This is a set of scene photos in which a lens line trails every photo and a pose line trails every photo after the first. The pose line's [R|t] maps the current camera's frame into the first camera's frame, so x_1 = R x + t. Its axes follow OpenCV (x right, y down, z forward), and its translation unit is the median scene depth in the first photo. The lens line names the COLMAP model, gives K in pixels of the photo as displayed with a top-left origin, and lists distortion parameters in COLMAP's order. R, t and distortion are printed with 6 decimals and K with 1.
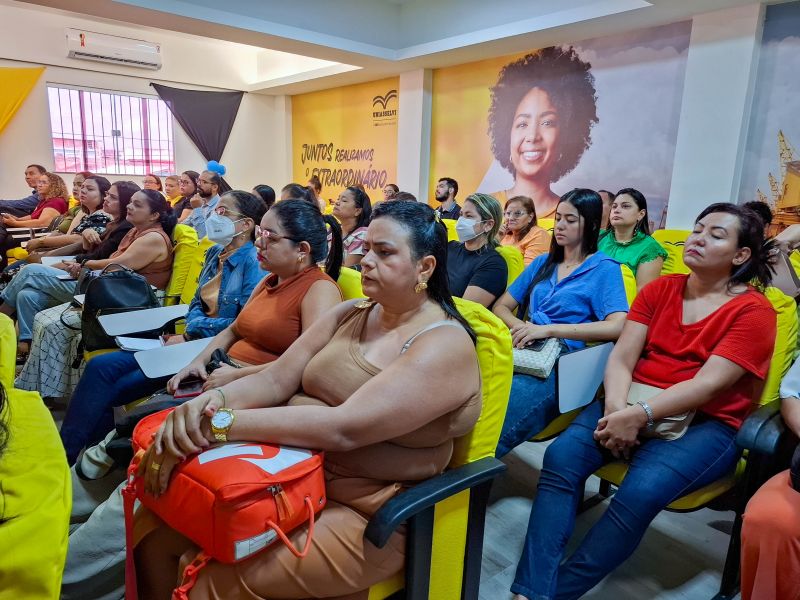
lens RADIAL K [[541.0, 0, 403.3], [0, 541.0, 306.6], [0, 0, 1]] dist [0.004067, -0.017543]
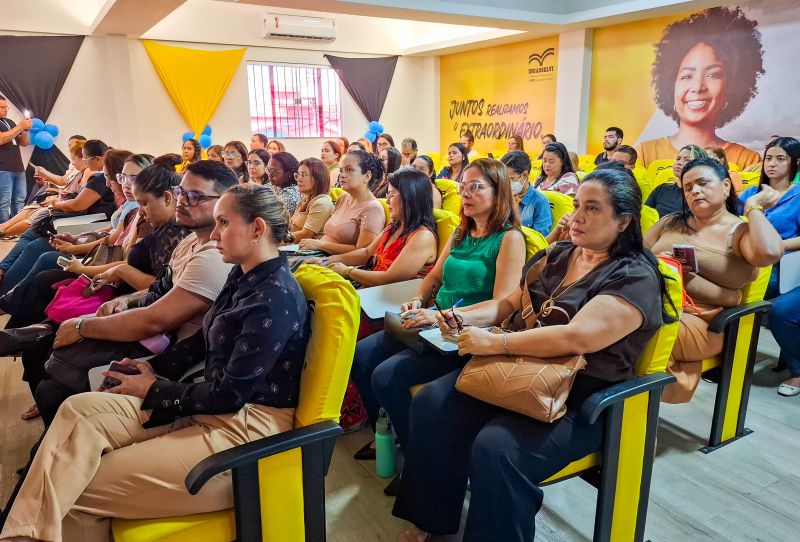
lens RADIAL K [[573.5, 0, 401.8], [0, 573.5, 286.1], [0, 0, 1]] dist [-0.029764, -0.006334]
pose [[0.988697, -0.006613, -0.149784, -0.162180], [0.012154, 0.999274, 0.036106, 0.037157], [0.149437, -0.037518, 0.988059, -0.216165]]
